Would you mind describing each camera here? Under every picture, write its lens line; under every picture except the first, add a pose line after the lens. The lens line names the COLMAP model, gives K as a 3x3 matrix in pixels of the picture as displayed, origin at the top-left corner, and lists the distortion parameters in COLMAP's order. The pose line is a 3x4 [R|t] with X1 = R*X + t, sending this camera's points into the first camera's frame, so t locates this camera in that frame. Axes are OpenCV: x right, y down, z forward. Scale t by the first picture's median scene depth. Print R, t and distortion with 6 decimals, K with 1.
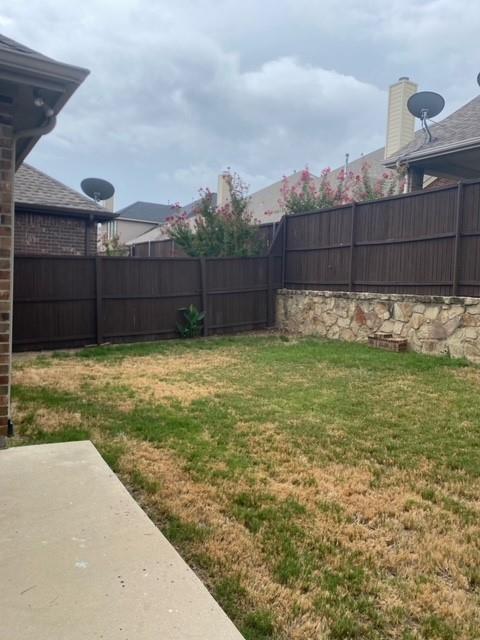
lens RADIAL K [[490.4, 0, 248.4], [0, 490.4, 316.4], [0, 0, 1]] dist [0.057084, -0.089335]
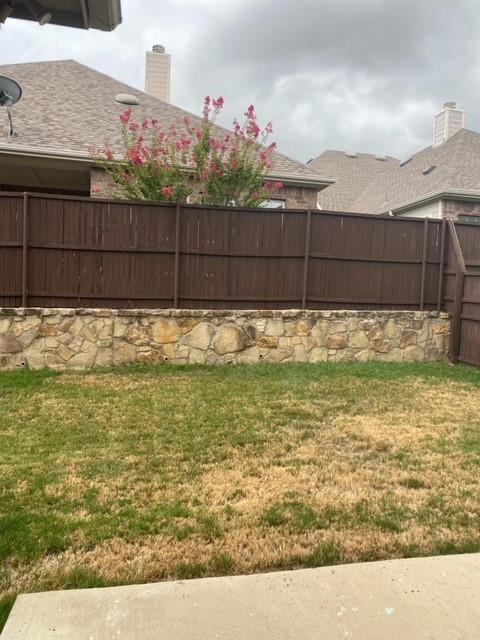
lens RADIAL K [[490.4, 0, 248.4], [0, 490.4, 316.4], [0, 0, 1]] dist [0.057084, -0.089335]
pose [[0.301127, -0.063561, 0.951463, -0.410188], [0.051096, 0.997418, 0.050459, -0.052224], [-0.952214, 0.033422, 0.303598, 0.284957]]
